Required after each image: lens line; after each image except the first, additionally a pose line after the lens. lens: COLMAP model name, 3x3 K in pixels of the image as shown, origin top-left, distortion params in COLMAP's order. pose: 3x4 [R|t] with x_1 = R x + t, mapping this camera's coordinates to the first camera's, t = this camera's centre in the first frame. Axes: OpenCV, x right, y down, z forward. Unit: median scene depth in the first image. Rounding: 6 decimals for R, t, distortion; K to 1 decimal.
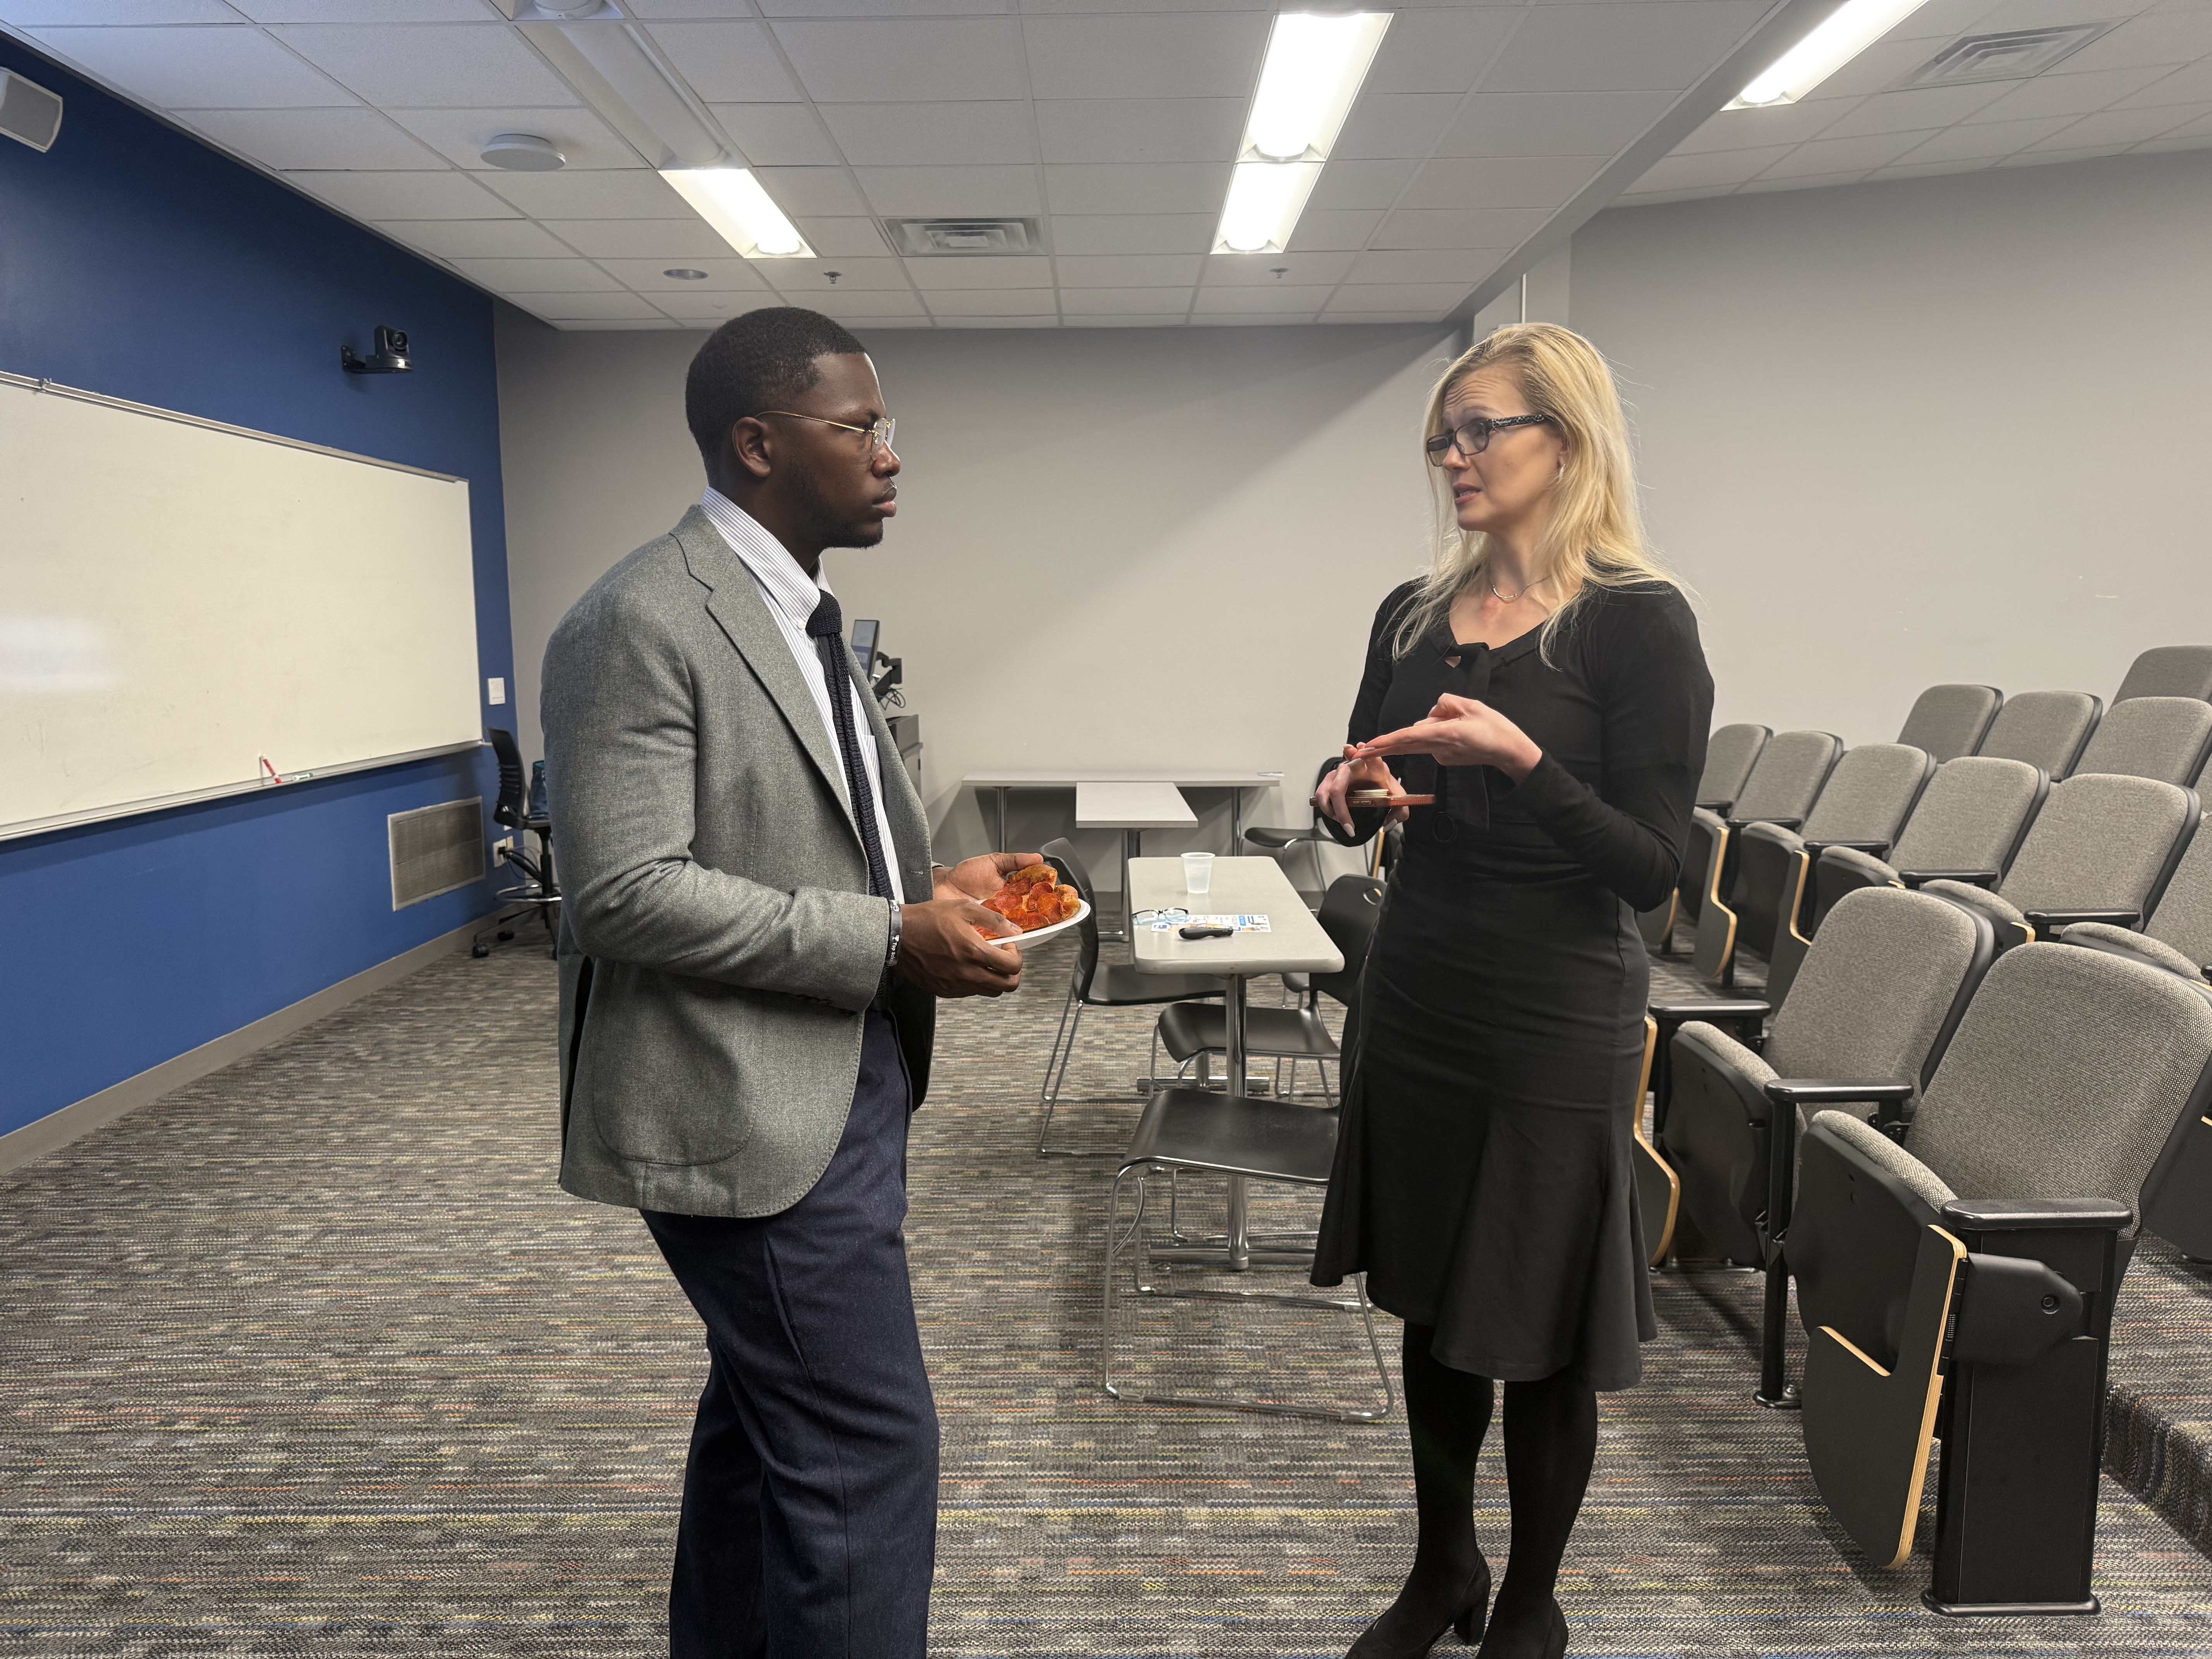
lens RADIAL K [[1573.4, 0, 1106.2], [0, 1573.4, 838.2], [0, 0, 1]] dist [-0.001234, -0.006112]
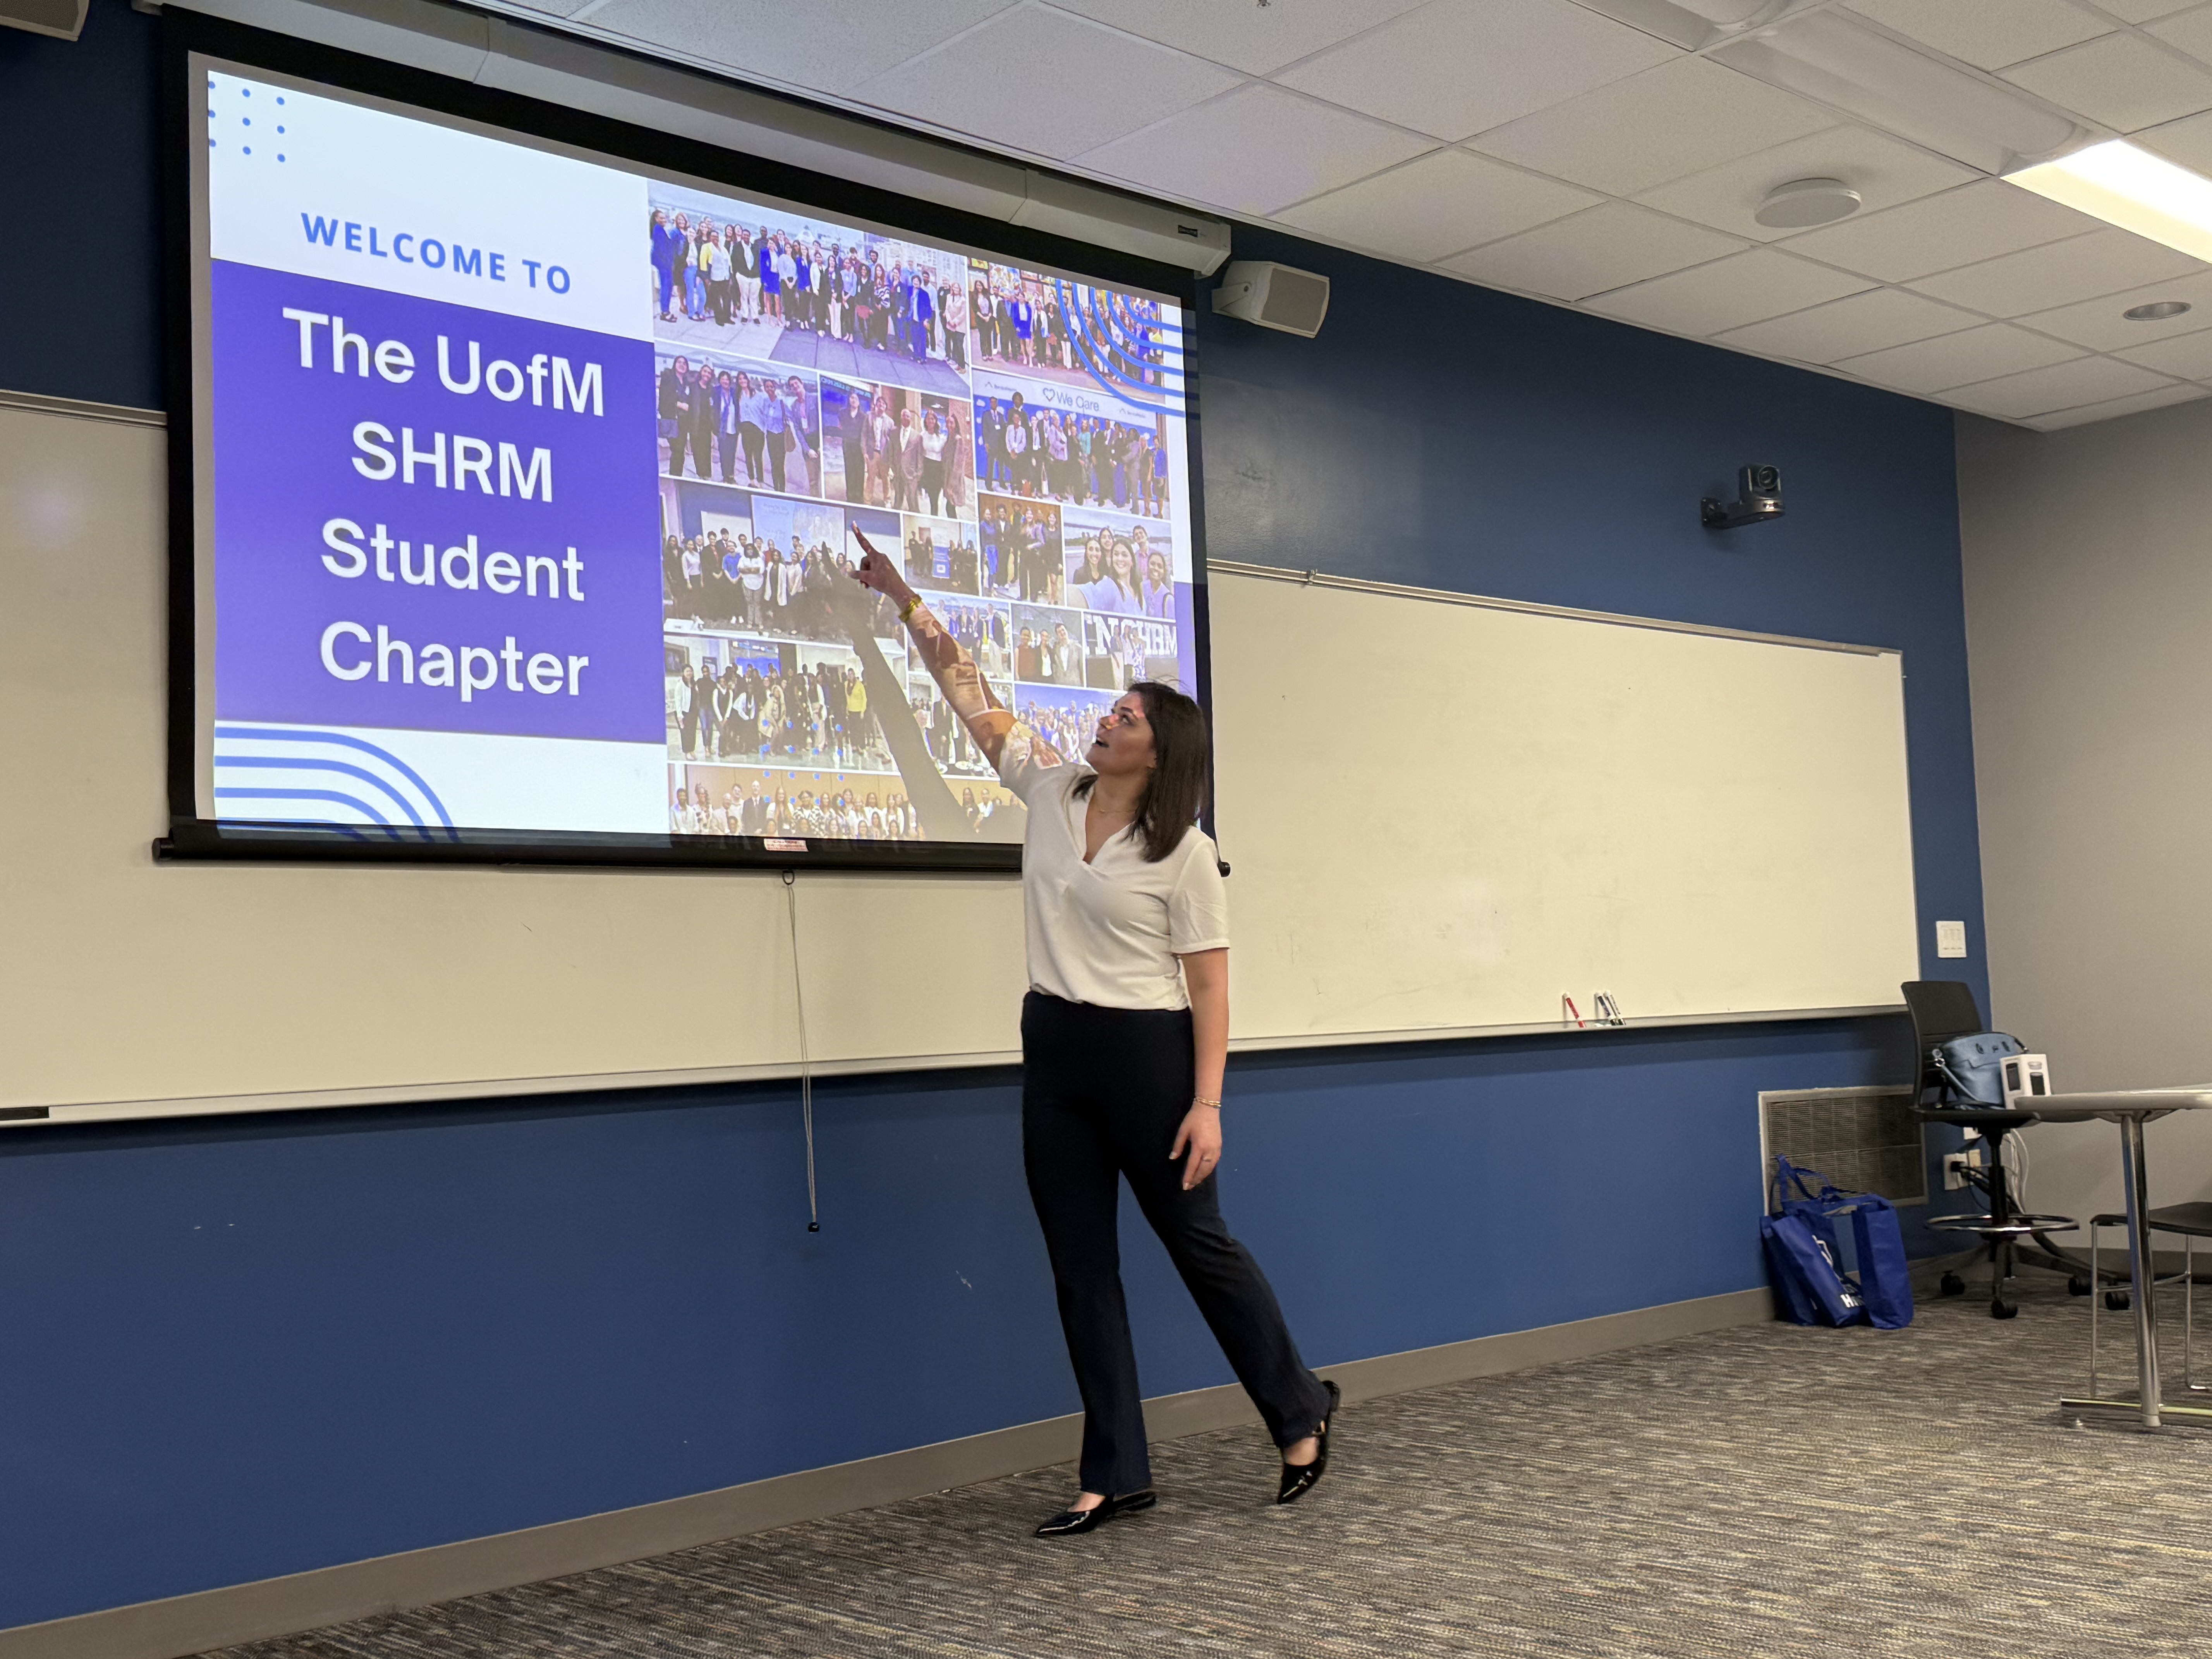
lens RADIAL K [[2405.5, 0, 1122.6], [0, 2405.5, 832.3], [0, 0, 1]] dist [0.203464, -0.464790]
pose [[0.674328, -0.076672, -0.734441, 0.232153], [-0.062788, 0.985040, -0.160482, 0.079135], [0.735758, 0.154331, 0.659426, -0.012823]]
